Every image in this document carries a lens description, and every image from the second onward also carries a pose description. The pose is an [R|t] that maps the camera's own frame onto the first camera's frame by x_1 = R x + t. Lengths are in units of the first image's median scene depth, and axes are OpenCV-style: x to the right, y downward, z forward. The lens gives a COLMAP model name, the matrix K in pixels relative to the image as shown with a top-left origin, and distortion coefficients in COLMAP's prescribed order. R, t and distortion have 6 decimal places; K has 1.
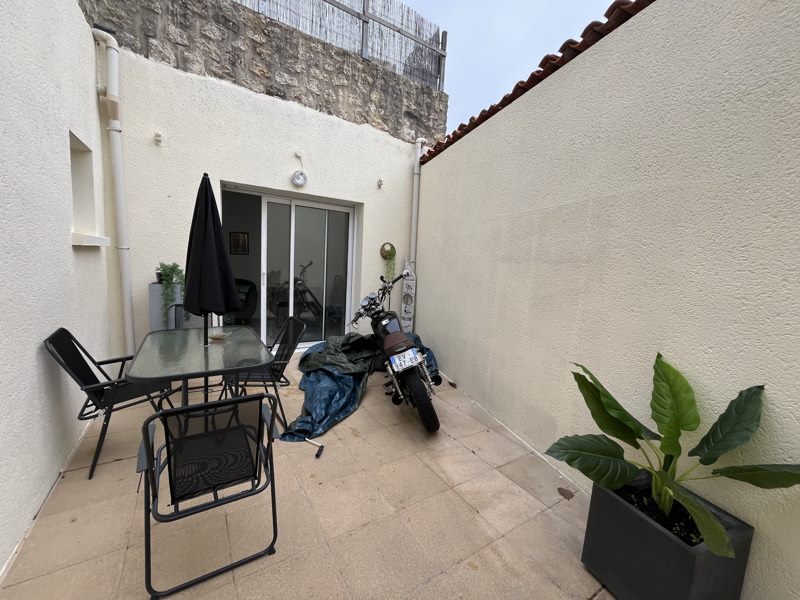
lens RADIAL K [[324.2, 0, 399.9], [0, 324.2, 298.9], [0, 0, 1]] dist [-0.003728, -0.000133]
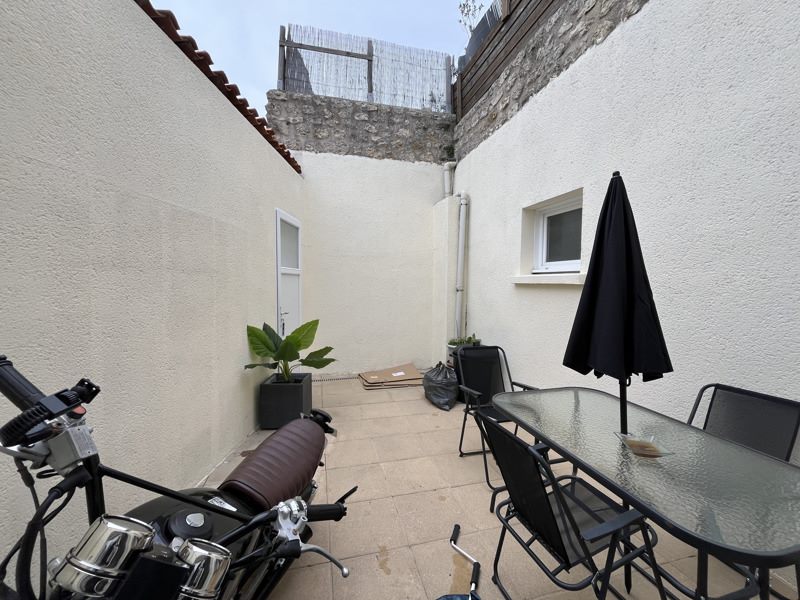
lens RADIAL K [[324.2, 0, 399.9], [0, 324.2, 297.7], [0, 0, 1]] dist [-0.003728, -0.000133]
pose [[-0.947273, -0.076745, 0.311101, -0.331509], [-0.025272, 0.985764, 0.166226, -0.191296], [-0.319429, 0.149600, -0.935727, 1.534392]]
